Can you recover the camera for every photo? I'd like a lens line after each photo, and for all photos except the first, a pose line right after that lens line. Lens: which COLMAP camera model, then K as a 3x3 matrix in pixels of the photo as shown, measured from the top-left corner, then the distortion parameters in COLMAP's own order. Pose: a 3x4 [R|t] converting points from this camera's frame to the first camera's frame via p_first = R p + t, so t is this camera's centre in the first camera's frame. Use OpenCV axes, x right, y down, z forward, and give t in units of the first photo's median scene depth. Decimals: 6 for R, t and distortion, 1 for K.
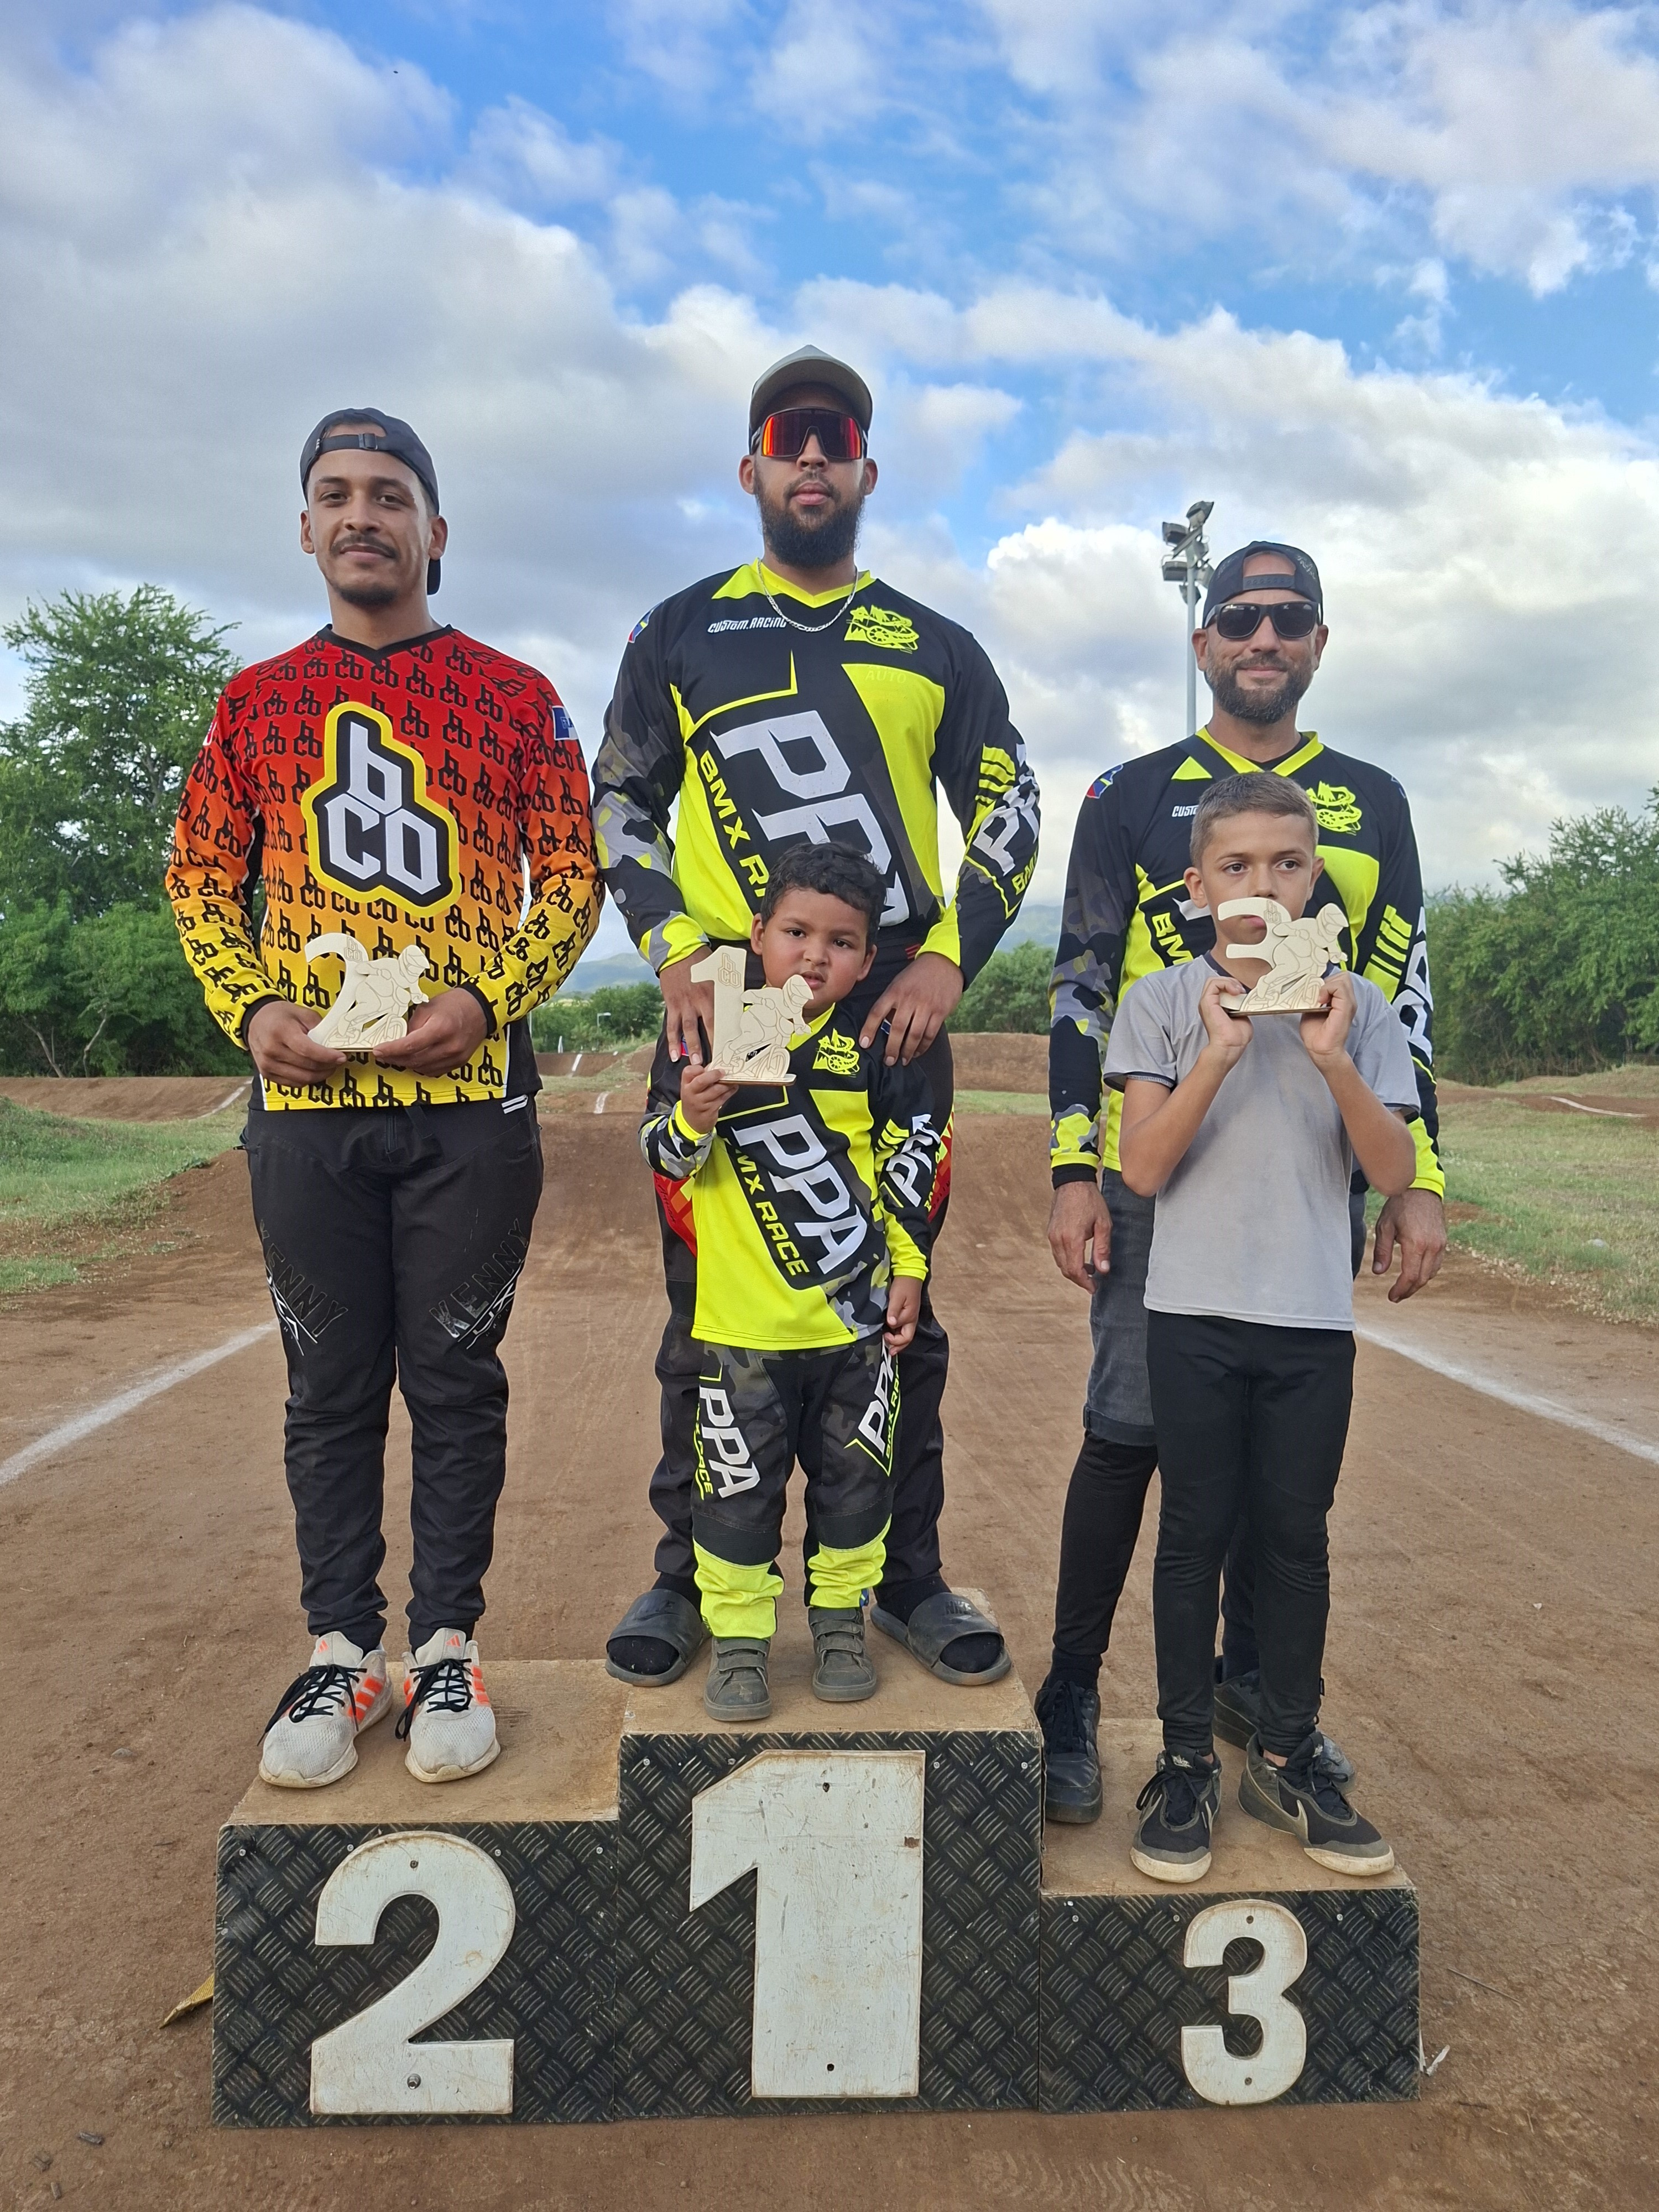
lens RADIAL K [[1526.9, 0, 837.1], [0, 1526.9, 1087.7], [0, 0, 1]] dist [0.053436, -0.063285]
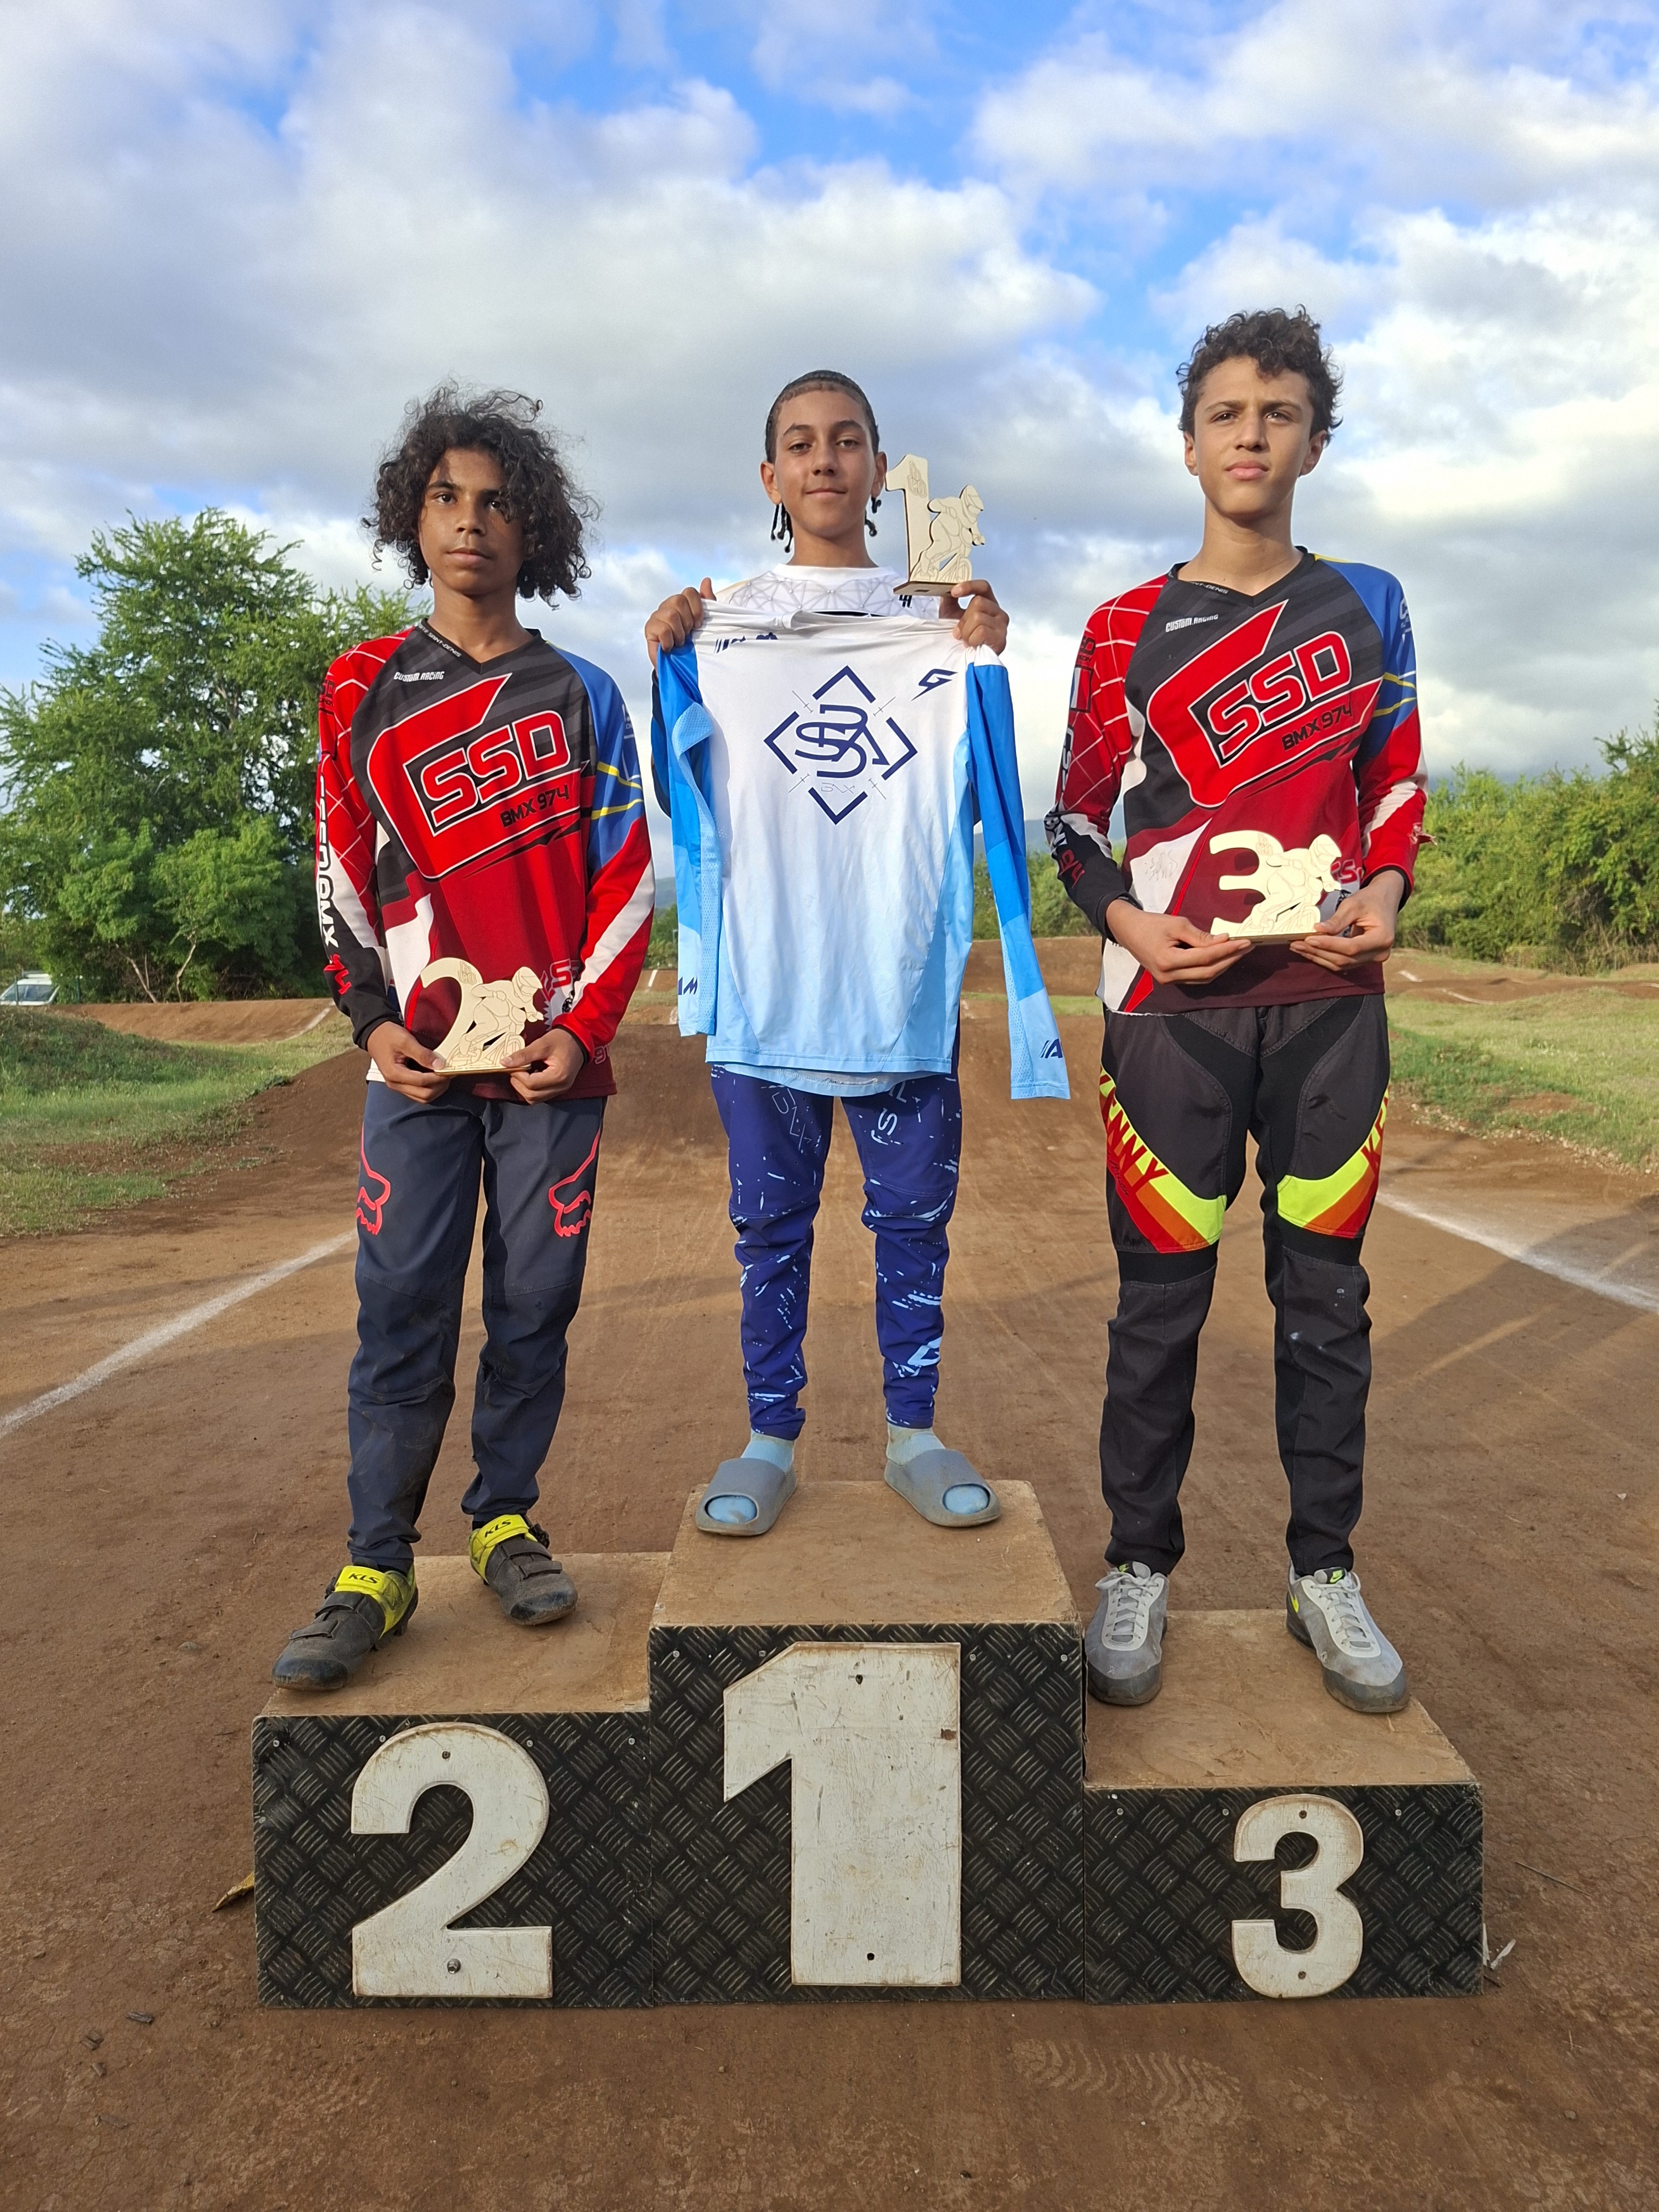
lens RADIAL K [[1514.8, 0, 829.5], [0, 1514.8, 1106.0], [0, 0, 1]] dist [0.080014, -0.103016]
pose [[0.998073, -0.021142, -0.058330, 0.037801], [0.025201, 0.997246, 0.069754, 0.023386], [0.056695, -0.071090, 0.995857, 0.058467]]
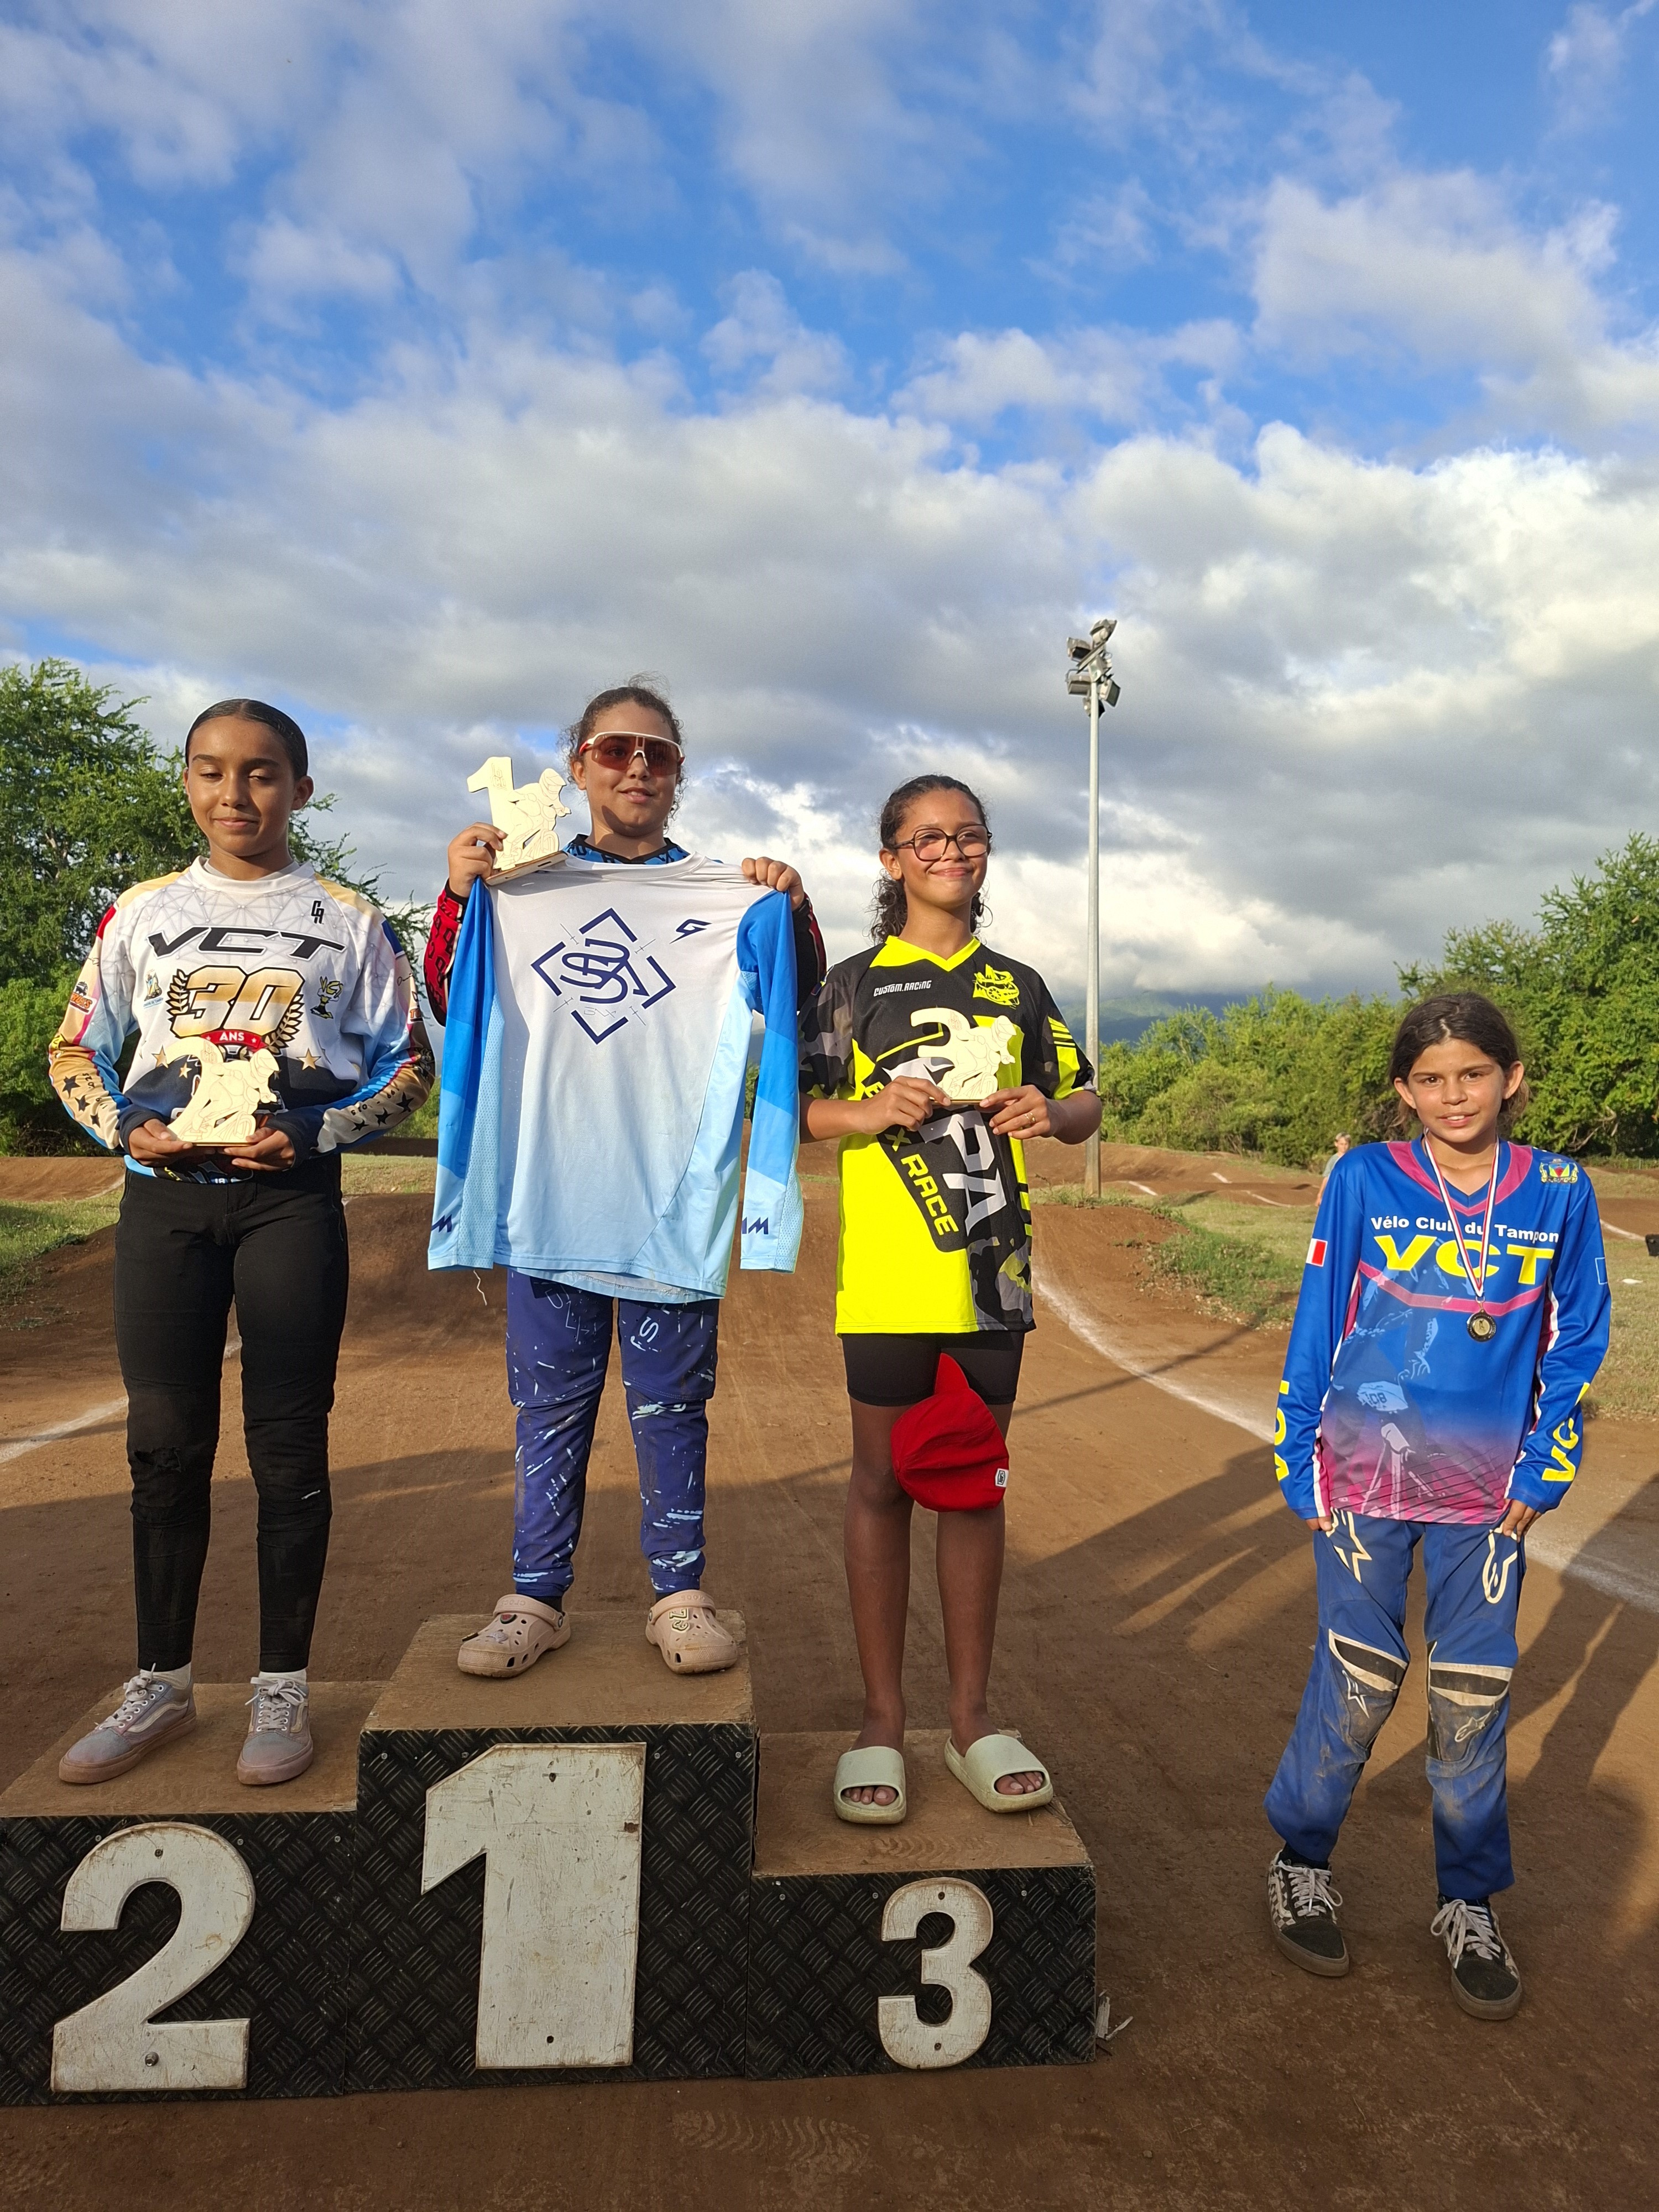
lens RADIAL K [[1524.0, 0, 856.8], [0, 1524.0, 1130.2], [0, 0, 1]] dist [0.060529, -0.071279]
pose [[0.997990, 0.015382, 0.061479, 0.131948], [-0.013326, 0.999342, -0.033725, 0.031745], [-0.061957, 0.032838, 0.997538, -0.110159]]
